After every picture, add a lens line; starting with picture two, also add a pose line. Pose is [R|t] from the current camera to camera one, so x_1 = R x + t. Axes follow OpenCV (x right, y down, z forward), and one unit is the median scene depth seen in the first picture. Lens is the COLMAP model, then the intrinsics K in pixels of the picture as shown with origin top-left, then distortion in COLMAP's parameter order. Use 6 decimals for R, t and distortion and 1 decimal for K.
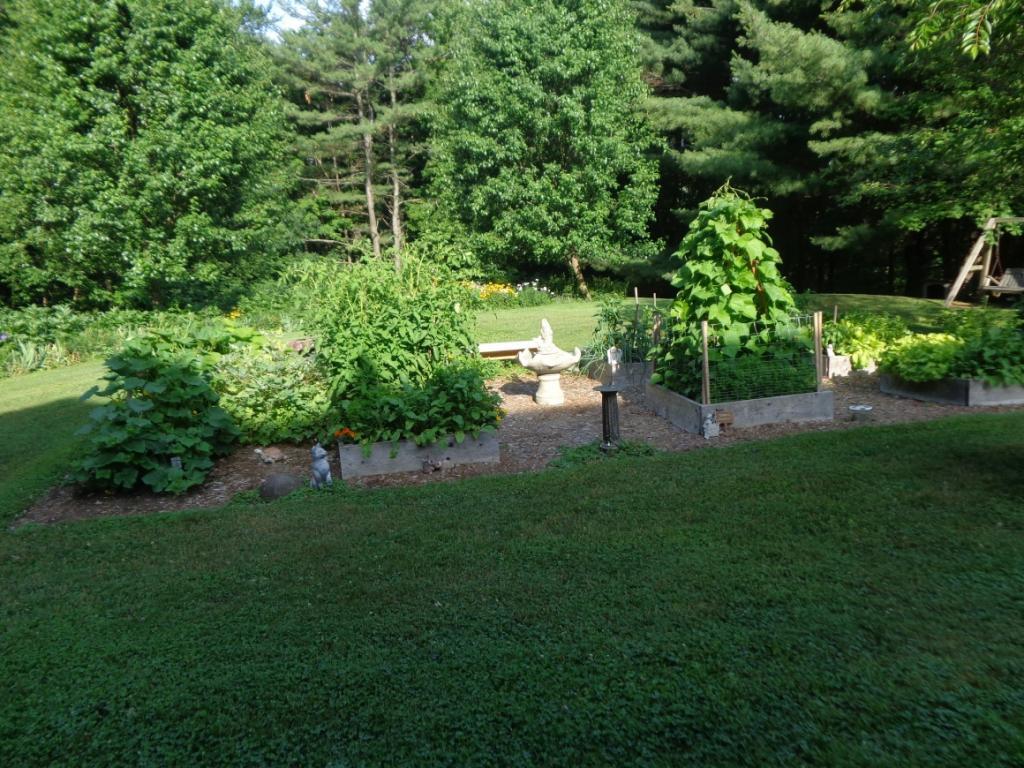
lens RADIAL K [[777.4, 0, 513.7], [0, 777.4, 377.2], [0, 0, 1]] dist [0.006816, 0.006169]
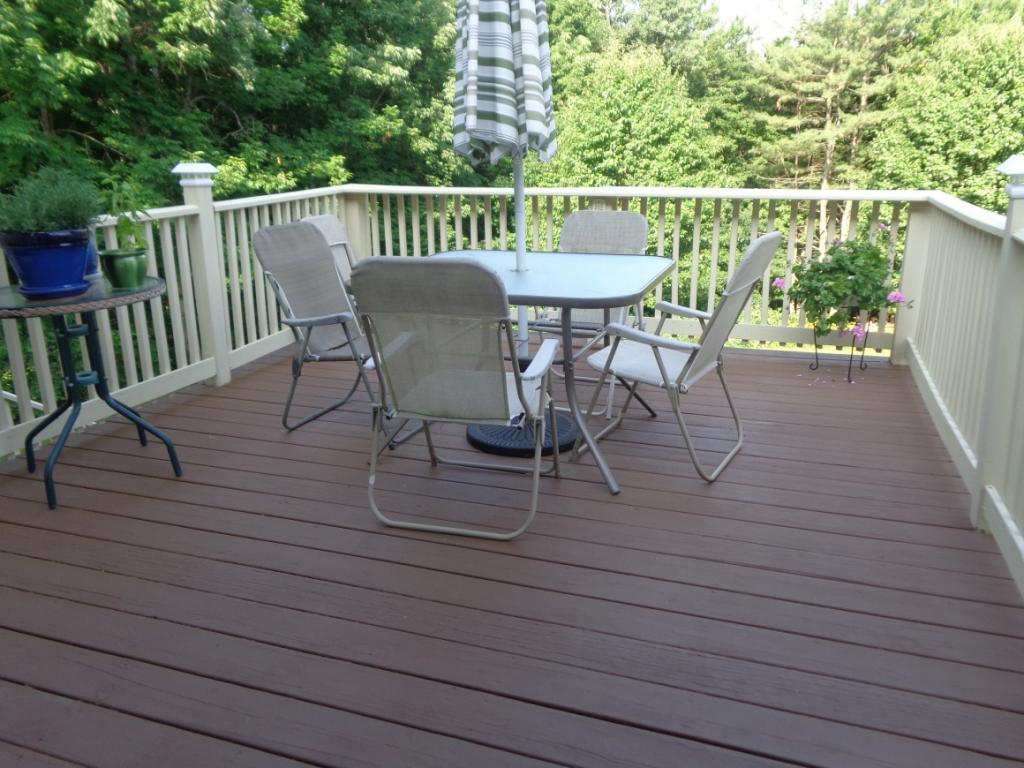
lens RADIAL K [[777.4, 0, 510.3], [0, 777.4, 381.3], [0, 0, 1]] dist [0.006816, 0.006169]
pose [[0.833644, 0.171693, -0.524938, 0.065380], [-0.135118, 0.984972, 0.107580, -0.043225], [0.535520, -0.018755, 0.844314, -0.140699]]
